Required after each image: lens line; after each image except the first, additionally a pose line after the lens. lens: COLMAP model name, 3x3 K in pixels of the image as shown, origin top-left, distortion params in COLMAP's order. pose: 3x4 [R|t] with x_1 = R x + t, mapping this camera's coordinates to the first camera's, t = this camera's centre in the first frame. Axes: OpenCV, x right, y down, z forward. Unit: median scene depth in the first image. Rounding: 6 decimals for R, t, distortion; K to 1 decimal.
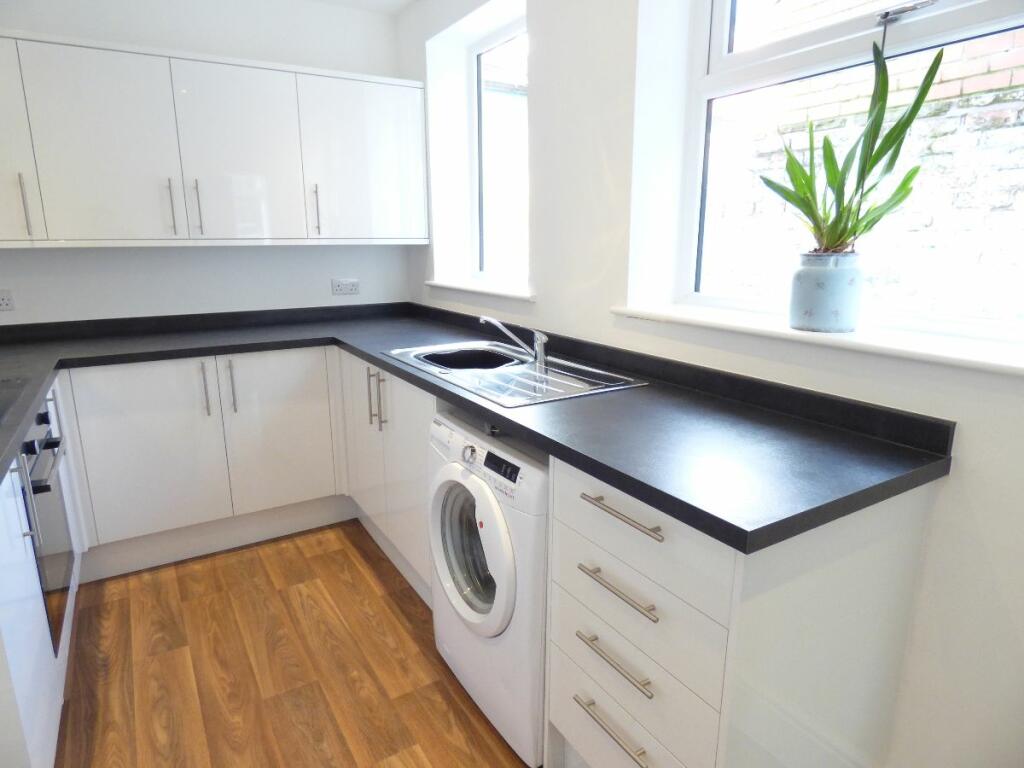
lens RADIAL K [[613.7, 0, 507.4], [0, 613.7, 382.4], [0, 0, 1]] dist [-0.015514, 0.000888]
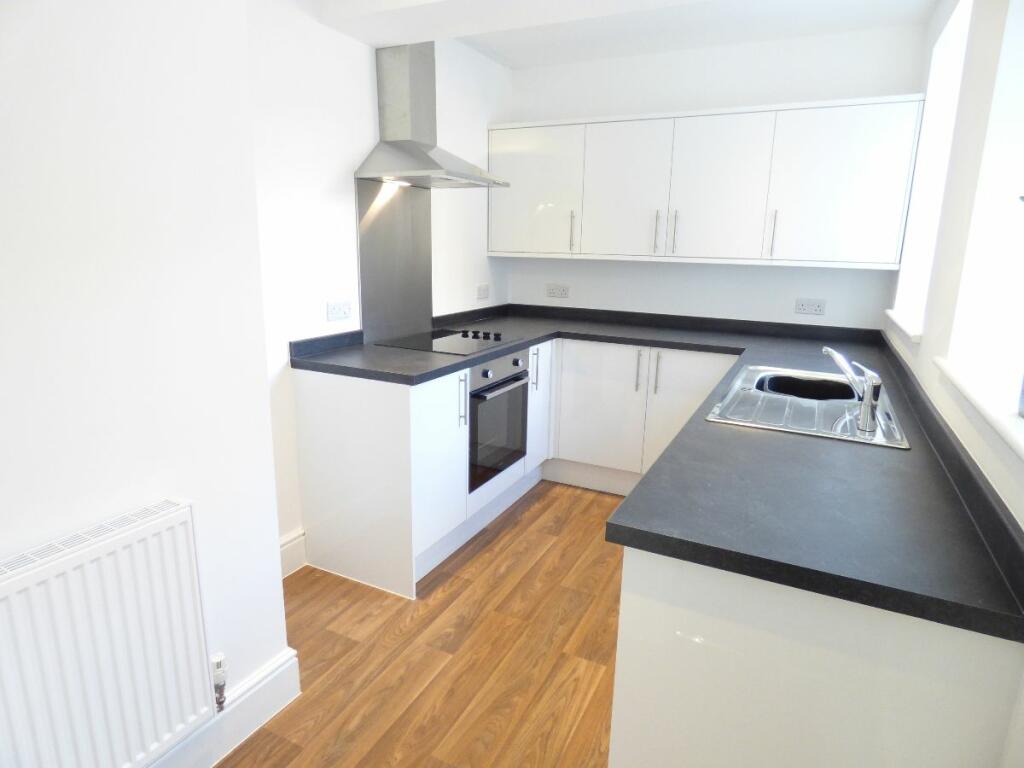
lens RADIAL K [[613.7, 0, 507.4], [0, 613.7, 382.4], [0, 0, 1]] dist [-0.015514, 0.000888]
pose [[0.520205, 0.202336, -0.829727, 0.525169], [-0.214702, 0.971312, 0.102254, -0.044237], [0.826614, 0.124951, 0.548723, 0.057935]]
